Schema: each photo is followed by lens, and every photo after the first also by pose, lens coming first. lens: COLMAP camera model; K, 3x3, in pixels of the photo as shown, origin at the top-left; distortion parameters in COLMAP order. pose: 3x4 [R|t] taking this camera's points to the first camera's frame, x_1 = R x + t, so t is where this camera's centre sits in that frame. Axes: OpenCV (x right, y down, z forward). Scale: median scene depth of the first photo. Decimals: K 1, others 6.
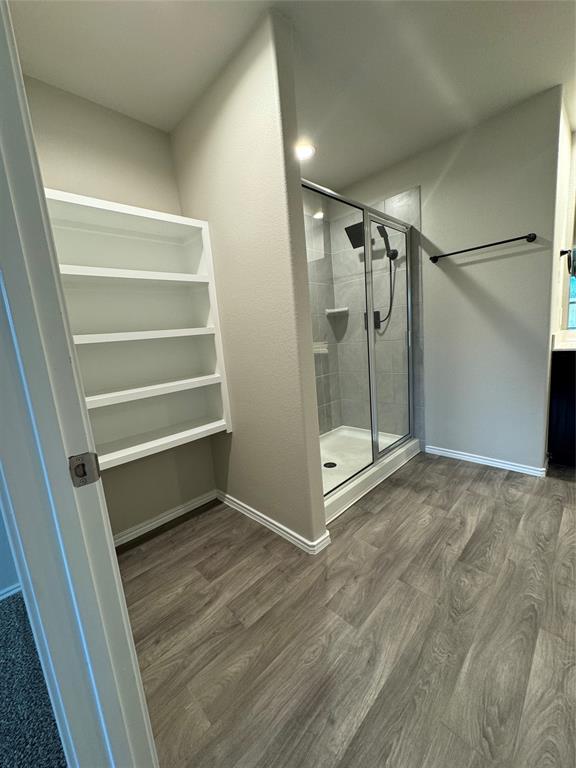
lens RADIAL K [[303.8, 0, 288.0], [0, 303.8, 384.0], [0, 0, 1]] dist [-0.009088, 0.000298]
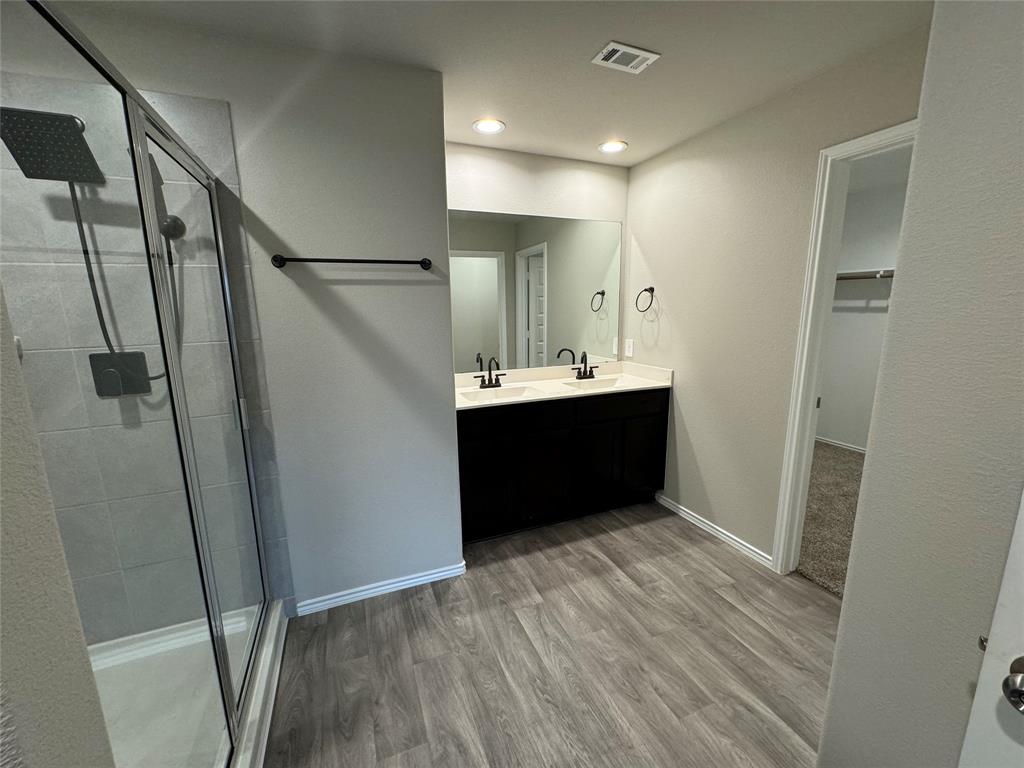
lens RADIAL K [[405.1, 0, 512.0], [0, 405.1, 384.0], [0, 0, 1]] dist [-0.009088, 0.000298]
pose [[0.378422, -0.092496, 0.921000, -0.022010], [0.134709, 0.989905, 0.044067, -0.200343], [-0.915779, 0.107391, 0.387062, 0.433003]]
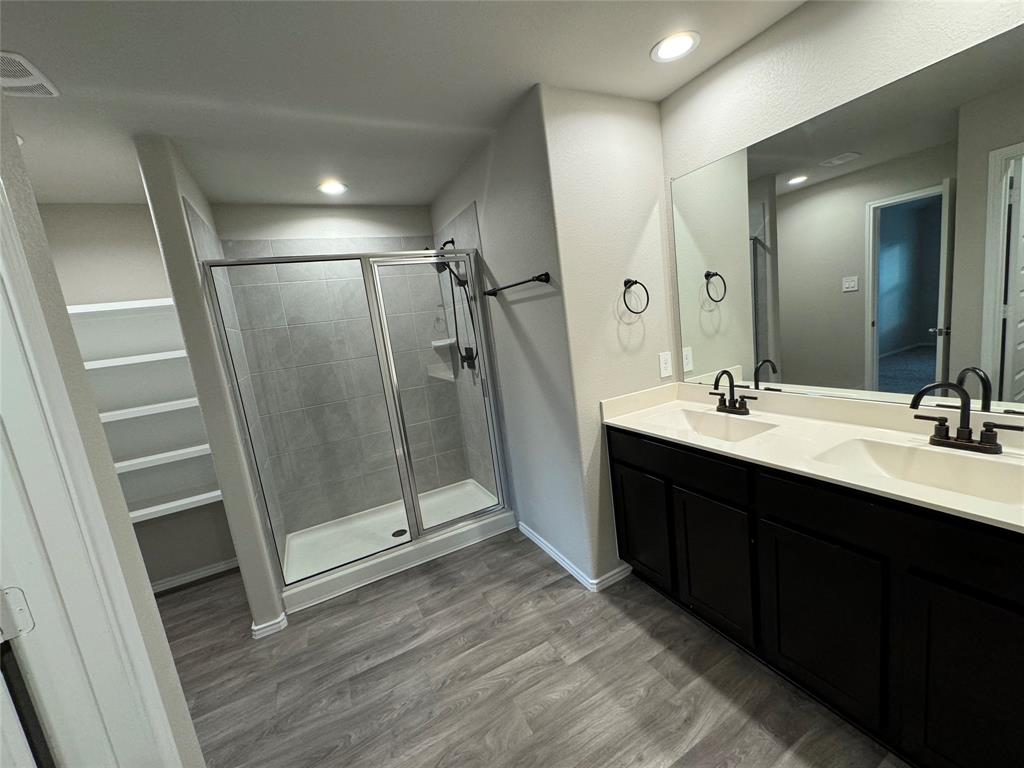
lens RADIAL K [[410.0, 0, 514.2], [0, 410.0, 381.0], [0, 0, 1]] dist [-0.002974, -0.000357]
pose [[0.956297, 0.010202, -0.292220, 0.941828], [-0.003988, 0.999753, 0.021852, -0.227955], [0.292371, -0.019732, 0.956101, -0.006038]]
